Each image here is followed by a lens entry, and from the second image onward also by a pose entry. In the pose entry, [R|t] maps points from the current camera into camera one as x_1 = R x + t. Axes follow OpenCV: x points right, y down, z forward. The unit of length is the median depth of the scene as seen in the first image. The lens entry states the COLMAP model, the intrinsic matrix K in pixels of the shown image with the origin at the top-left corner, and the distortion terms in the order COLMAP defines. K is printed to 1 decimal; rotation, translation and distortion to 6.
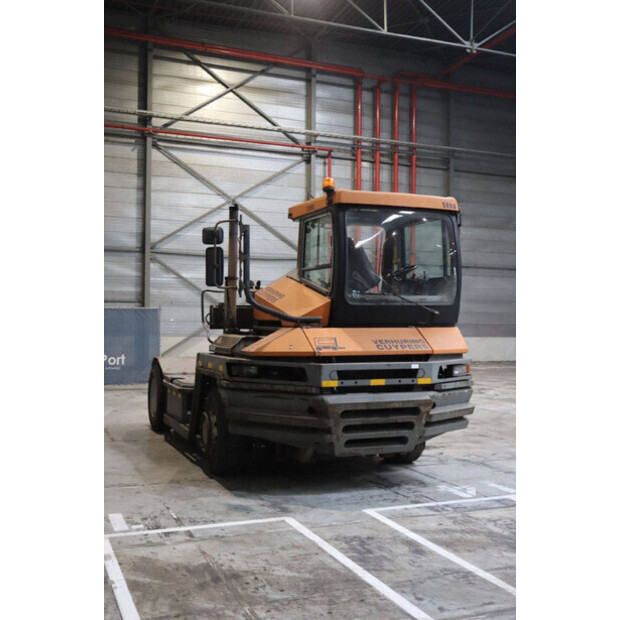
lens RADIAL K [[709.9, 0, 294.8], [0, 709.9, 311.4], [0, 0, 1]] dist [-0.068236, 0.242182]
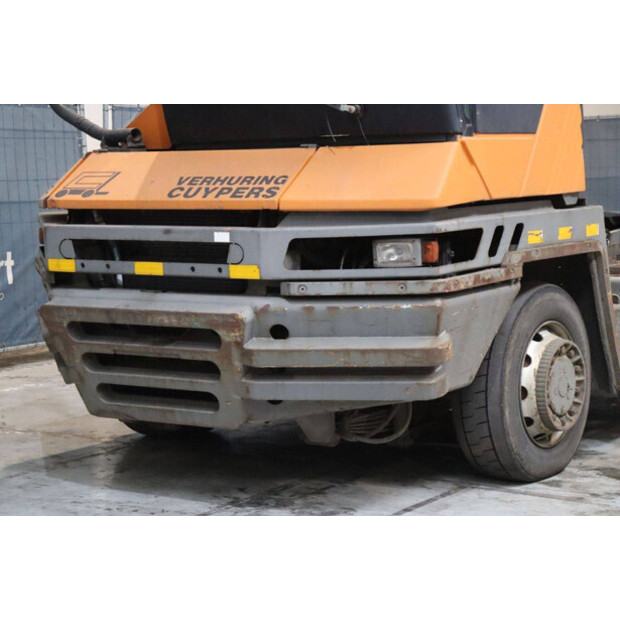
lens RADIAL K [[1455.8, 0, 310.0], [0, 1455.8, 310.0], [0, 0, 1]] dist [0.388958, 0.046455]
pose [[0.586904, 0.066707, -0.806904, 0.927259], [0.032509, 0.993855, 0.105807, 0.028688], [0.809004, -0.088331, 0.581129, 0.515581]]
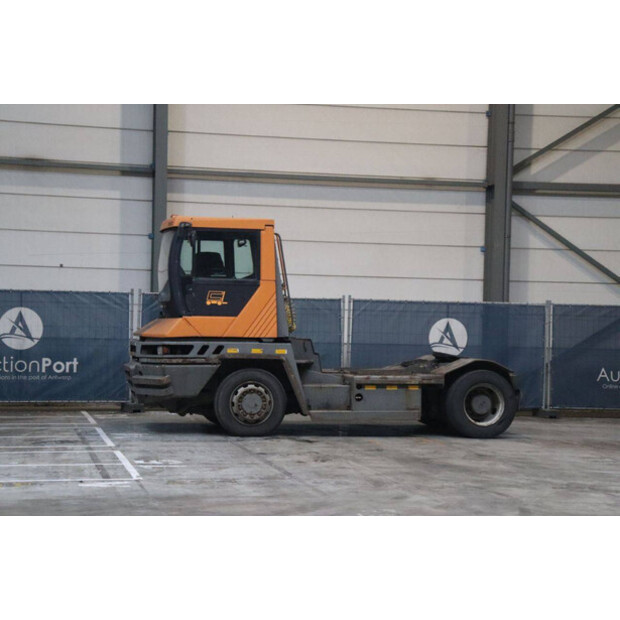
lens RADIAL K [[1455.8, 0, 310.0], [0, 1455.8, 310.0], [0, 0, 1]] dist [0.388958, 0.046455]
pose [[-0.167039, -0.017630, -0.985793, 3.063428], [-0.005467, 0.999841, -0.016955, 0.056265], [0.985935, 0.002558, -0.167109, 1.848587]]
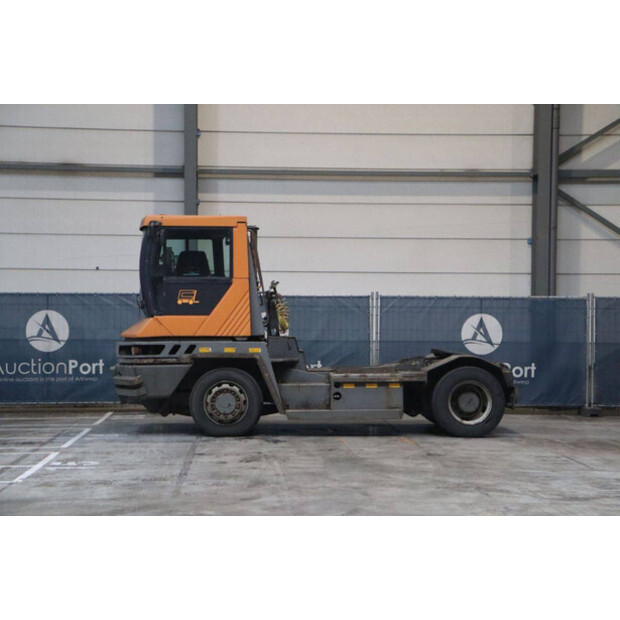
lens RADIAL K [[1455.8, 0, 310.0], [0, 1455.8, 310.0], [0, 0, 1]] dist [0.388958, 0.046455]
pose [[-0.320261, -0.013950, -0.947227, 2.882101], [0.009220, 0.999798, -0.017842, 0.063398], [0.947284, -0.014447, -0.320068, 2.329516]]
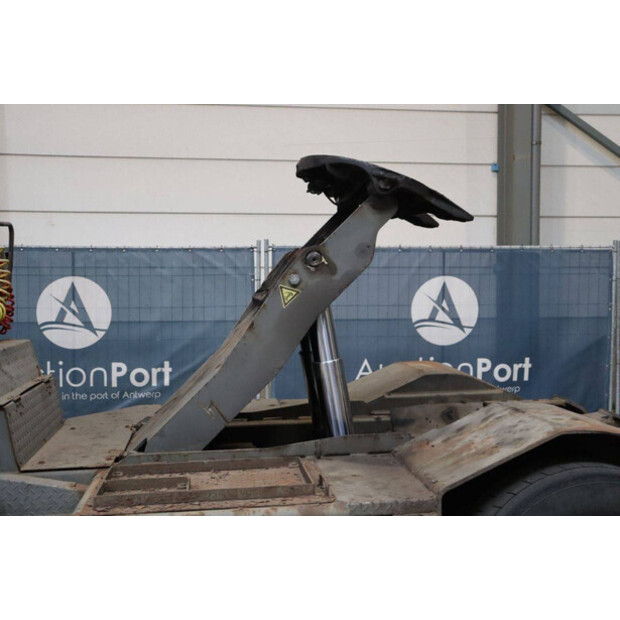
lens RADIAL K [[773.7, 0, 310.0], [0, 773.7, 310.0], [0, 0, 1]] dist [-0.005501, 0.025750]
pose [[-0.237191, 0.028592, -0.971042, 0.455261], [0.020820, 0.999487, 0.024344, 0.029835], [0.971240, -0.014443, -0.237664, 1.649035]]
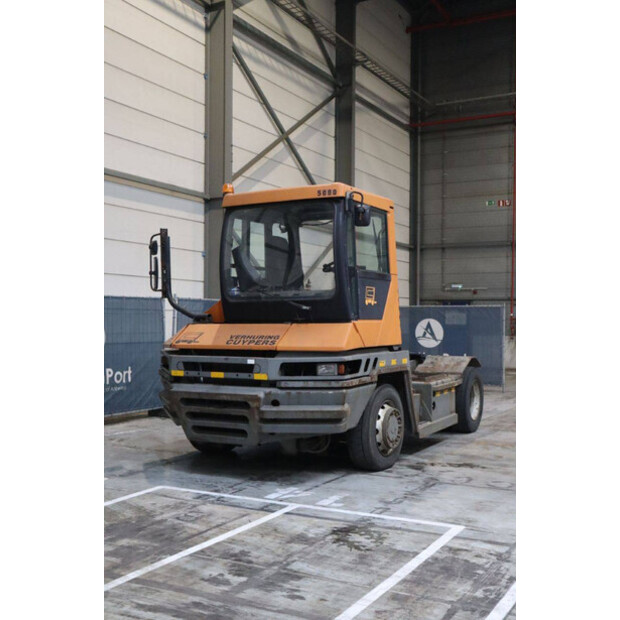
lens RADIAL K [[773.7, 0, 310.0], [0, 773.7, 310.0], [0, 0, 1]] dist [-0.005501, 0.025750]
pose [[0.652901, -0.014042, -0.757313, 1.059307], [0.013255, 0.999887, -0.007113, 0.012808], [0.757327, -0.005394, 0.653013, 0.341324]]
